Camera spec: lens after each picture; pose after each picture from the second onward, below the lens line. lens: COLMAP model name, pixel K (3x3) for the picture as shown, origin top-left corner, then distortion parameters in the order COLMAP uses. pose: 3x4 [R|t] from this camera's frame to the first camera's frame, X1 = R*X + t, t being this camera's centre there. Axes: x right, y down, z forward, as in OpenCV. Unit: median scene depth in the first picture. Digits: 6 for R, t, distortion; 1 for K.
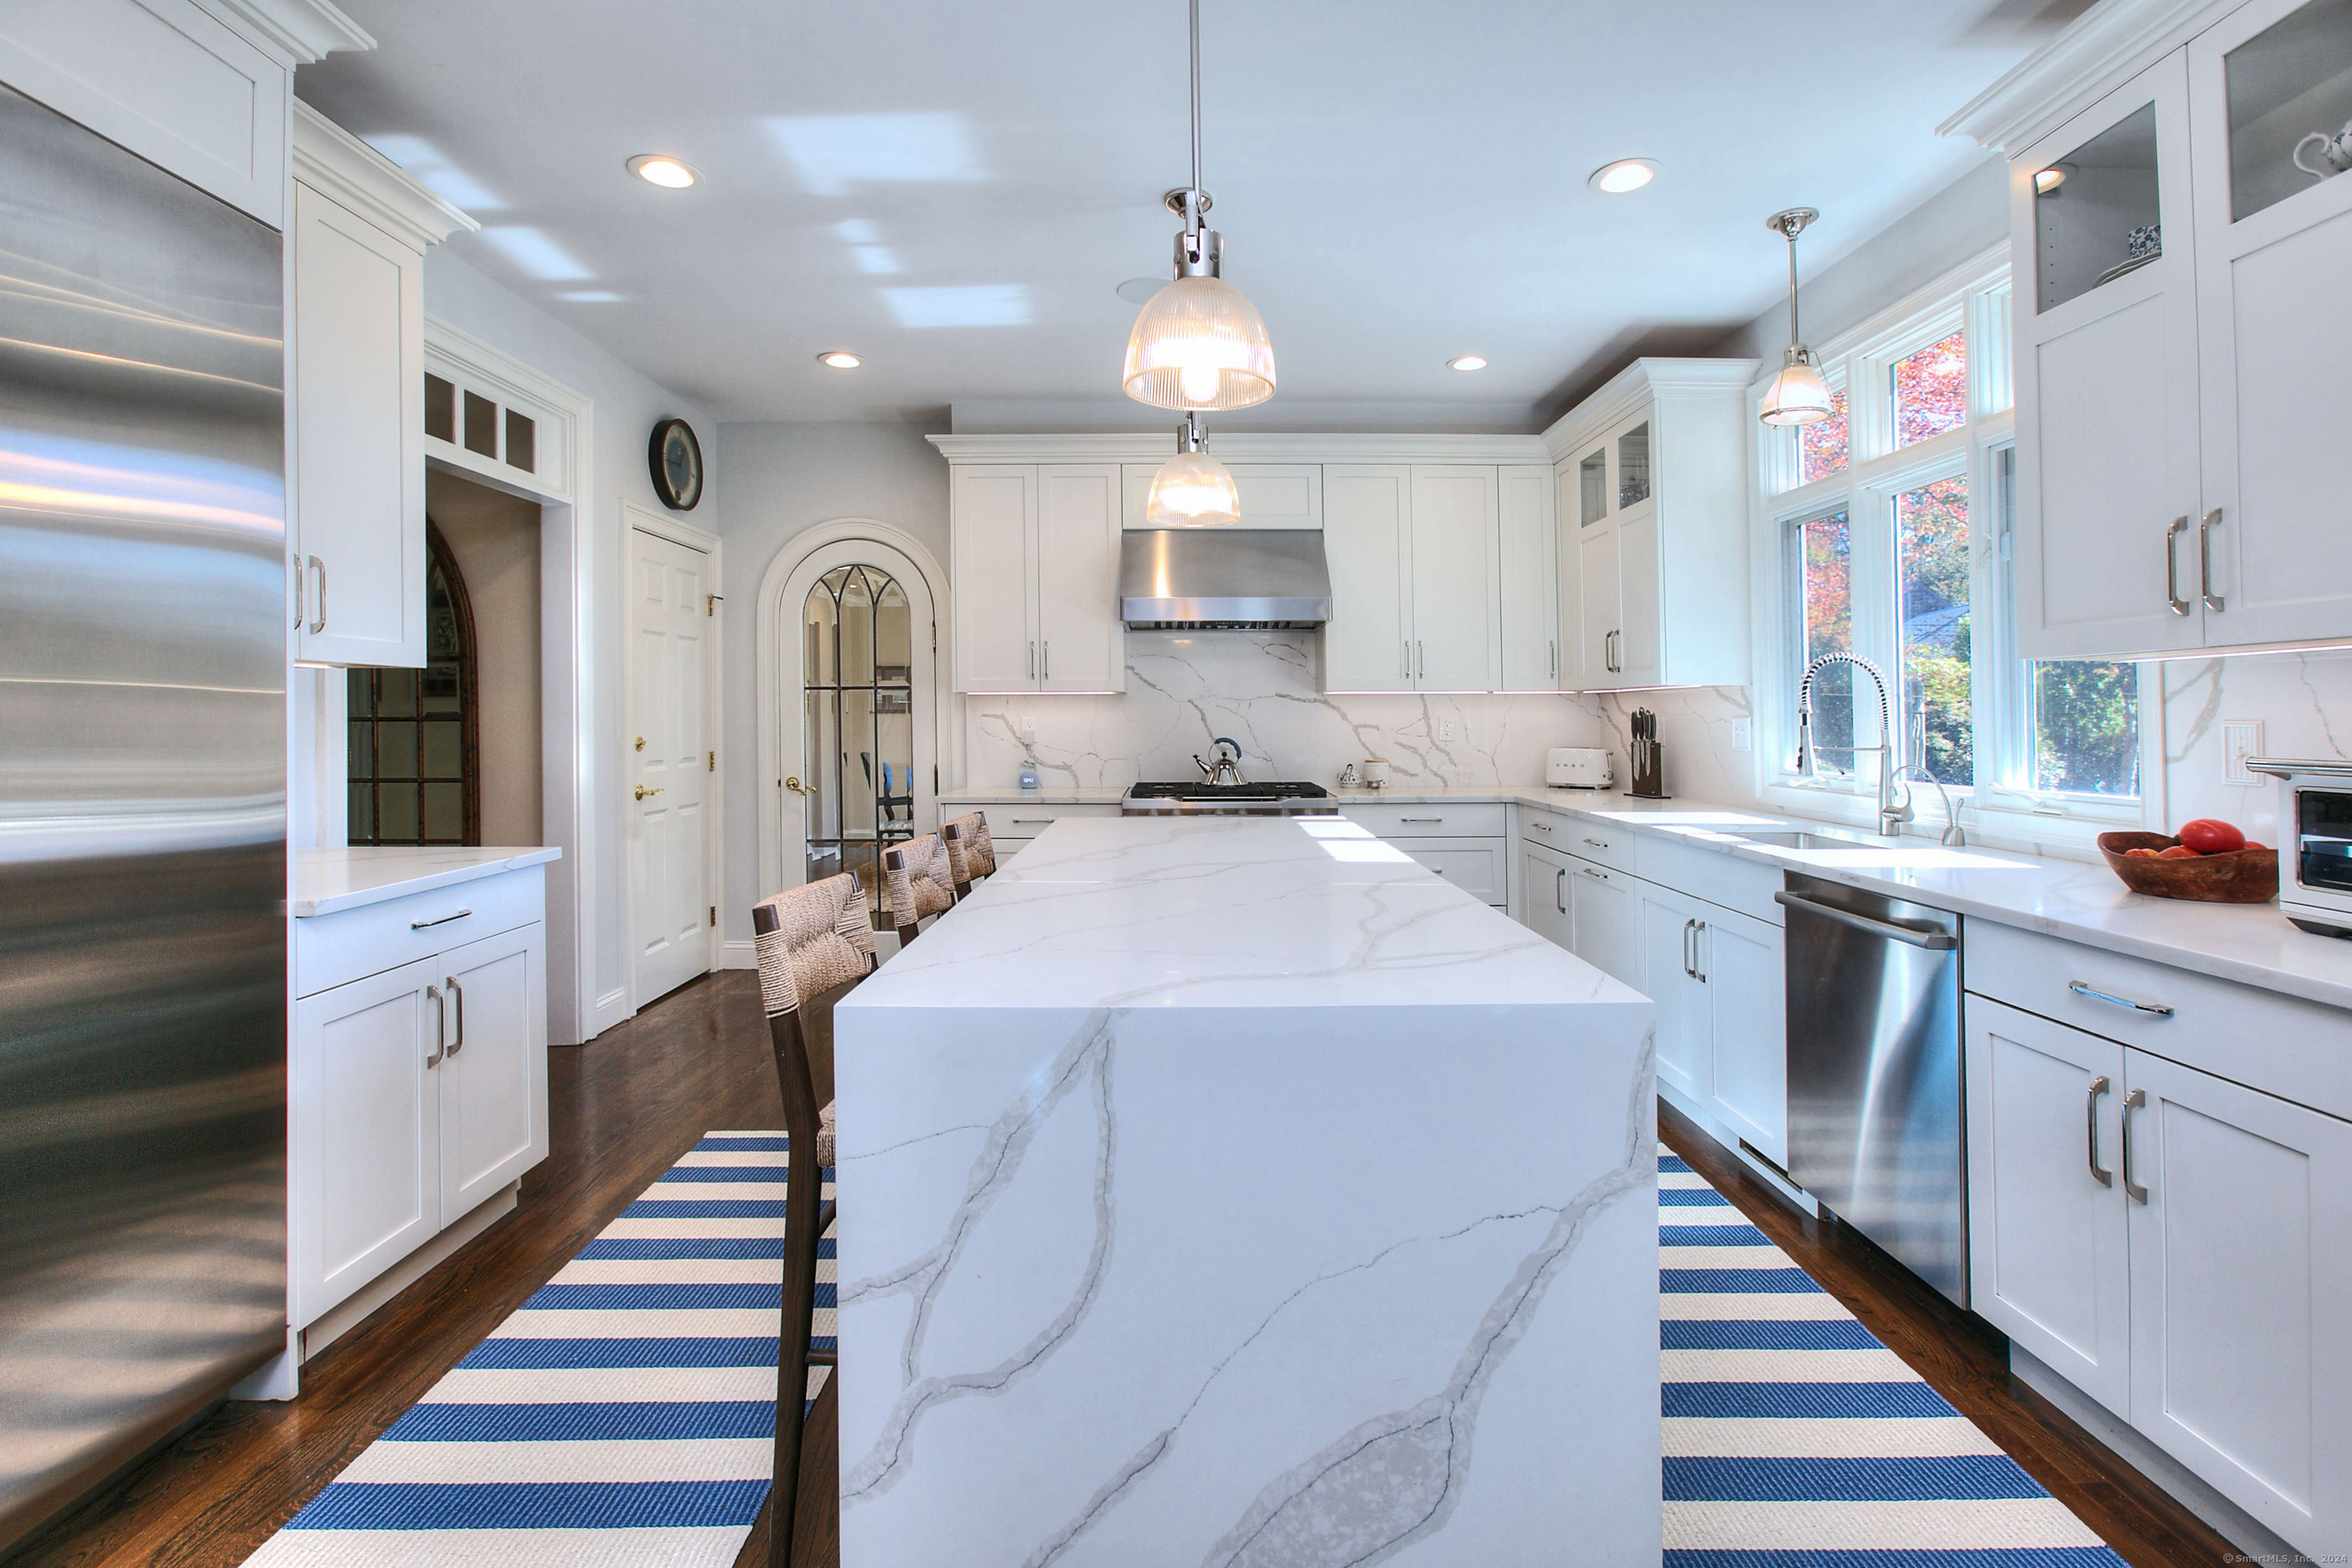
lens RADIAL K [[1047.8, 0, 1183.2], [0, 1047.8, 705.9], [0, 0, 1]] dist [-0.043977, 0.019239]
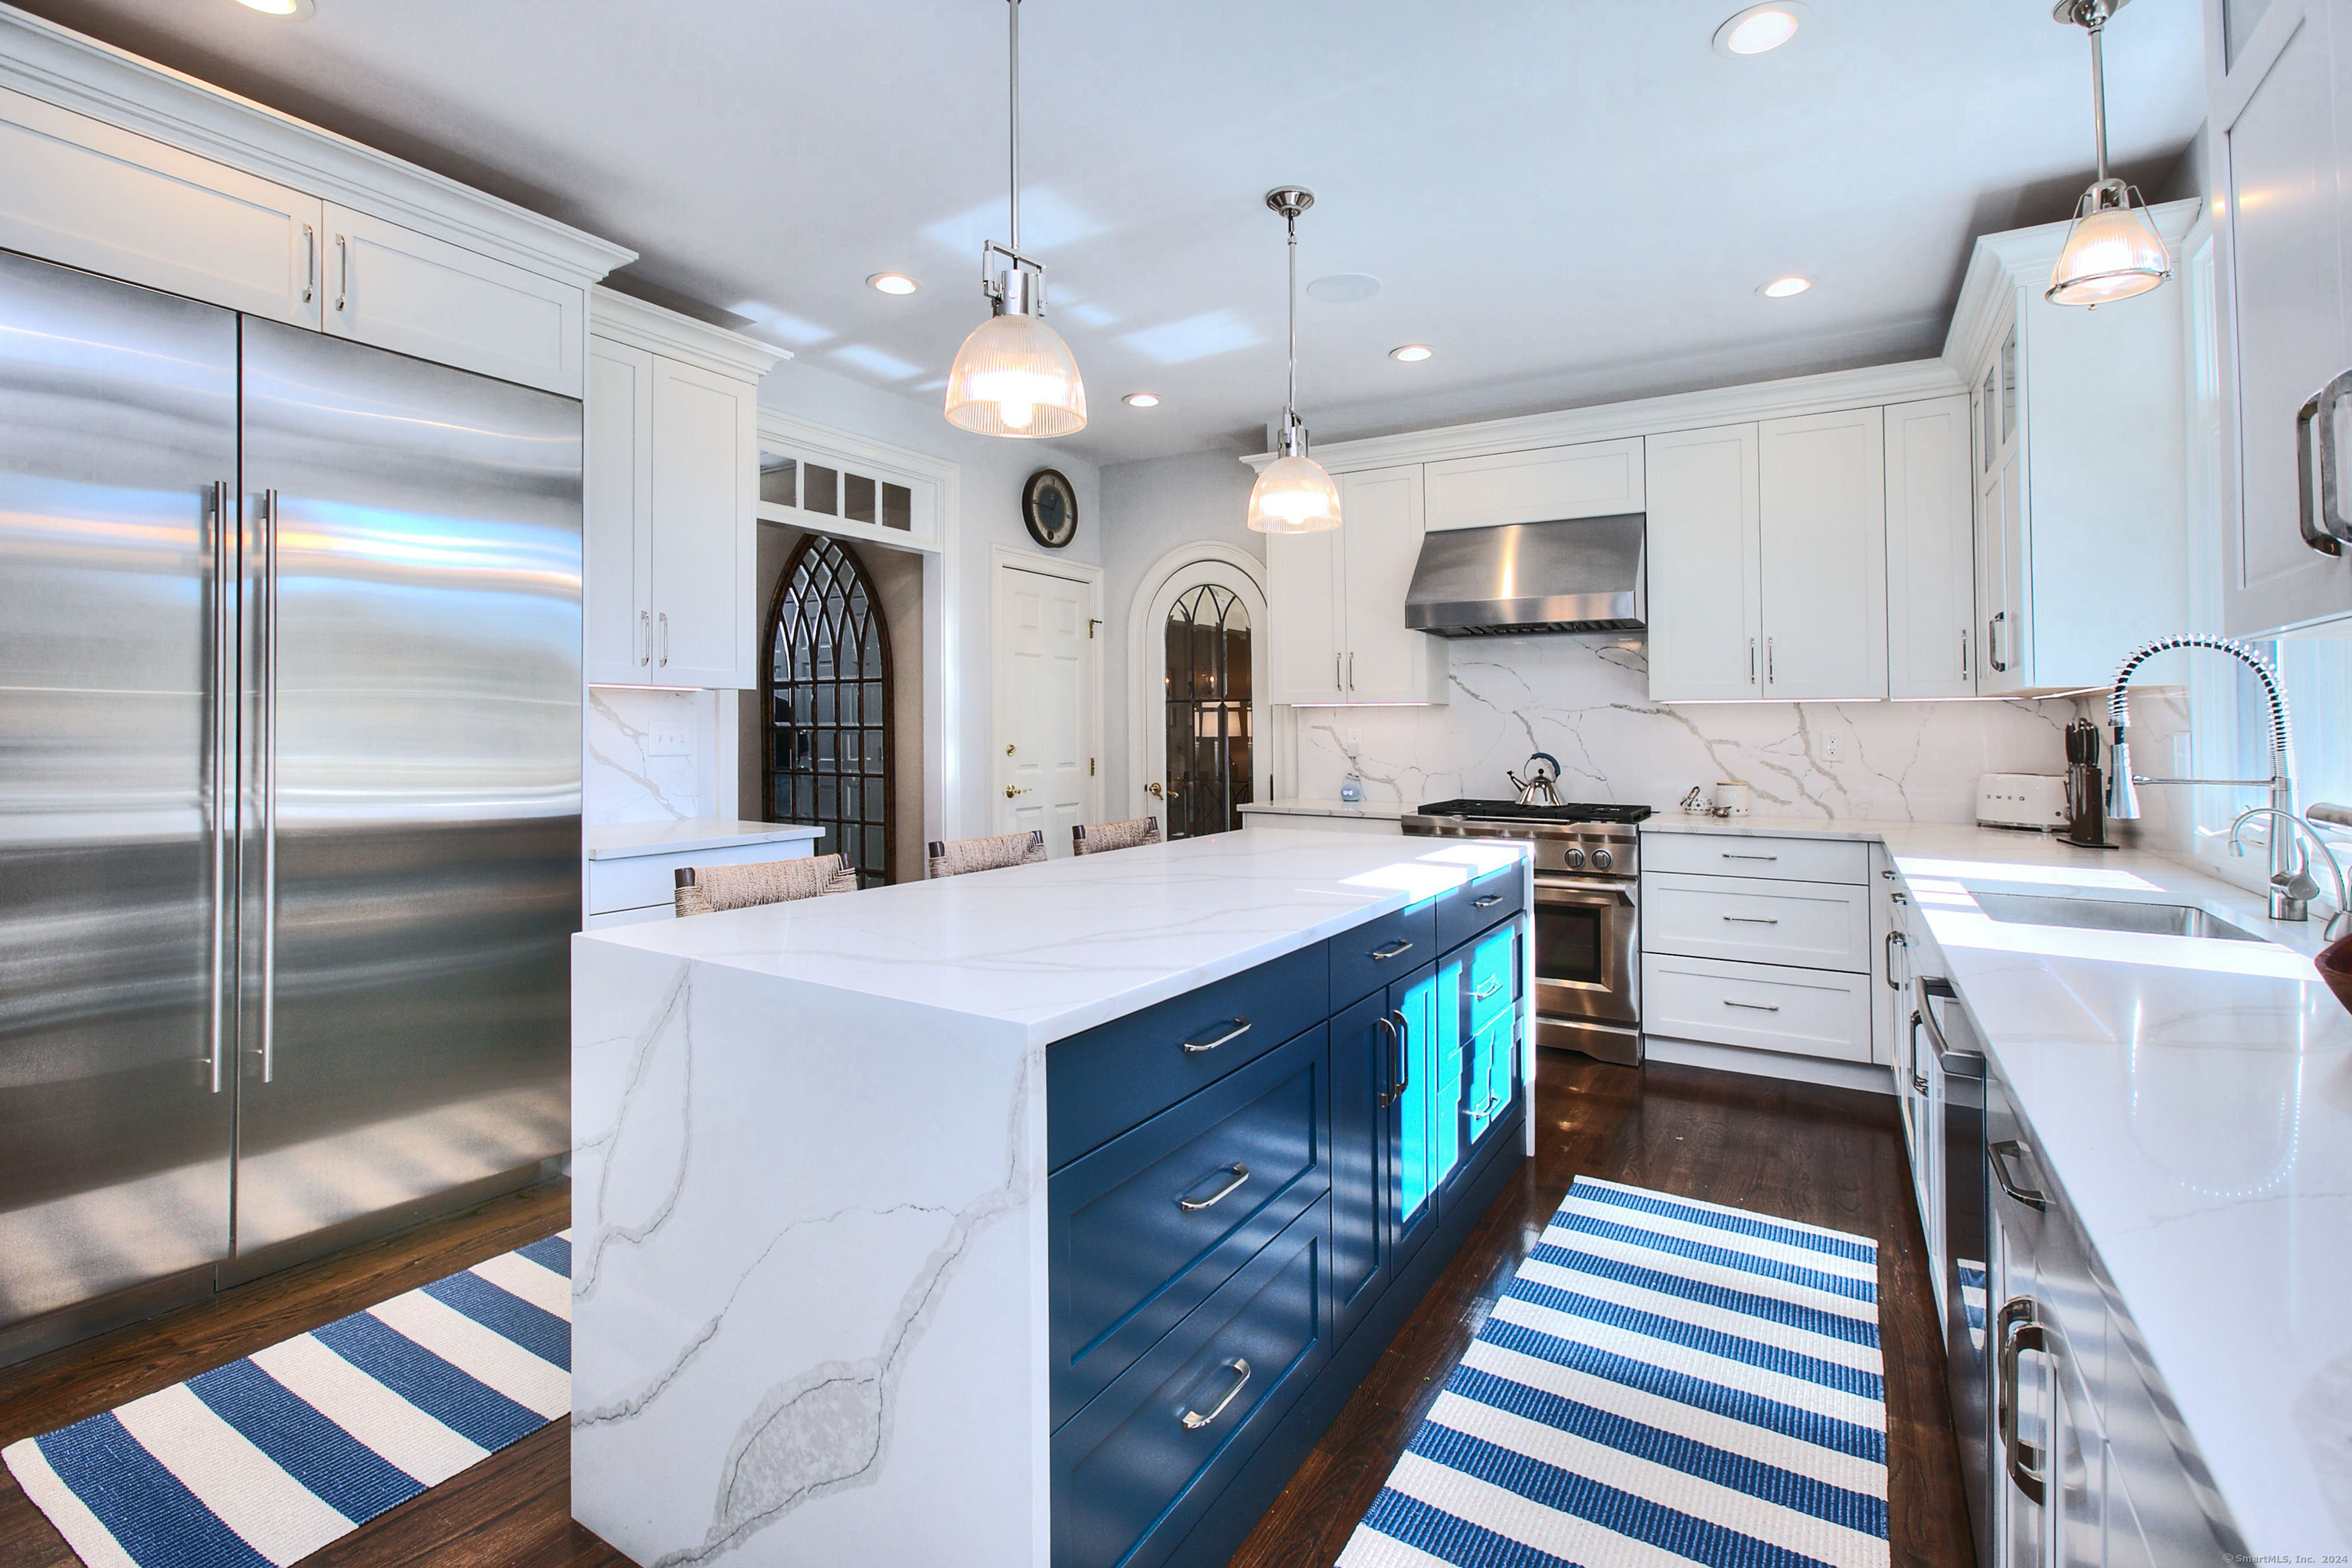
lens RADIAL K [[1081.1, 0, 1181.9], [0, 1081.1, 718.1], [0, 0, 1]] dist [-0.025959, 0.000385]
pose [[0.849681, -0.000402, -0.527297, 0.388303], [0.000290, 1.000000, -0.000296, 0.001110], [0.527297, 0.000099, 0.849681, 0.078468]]
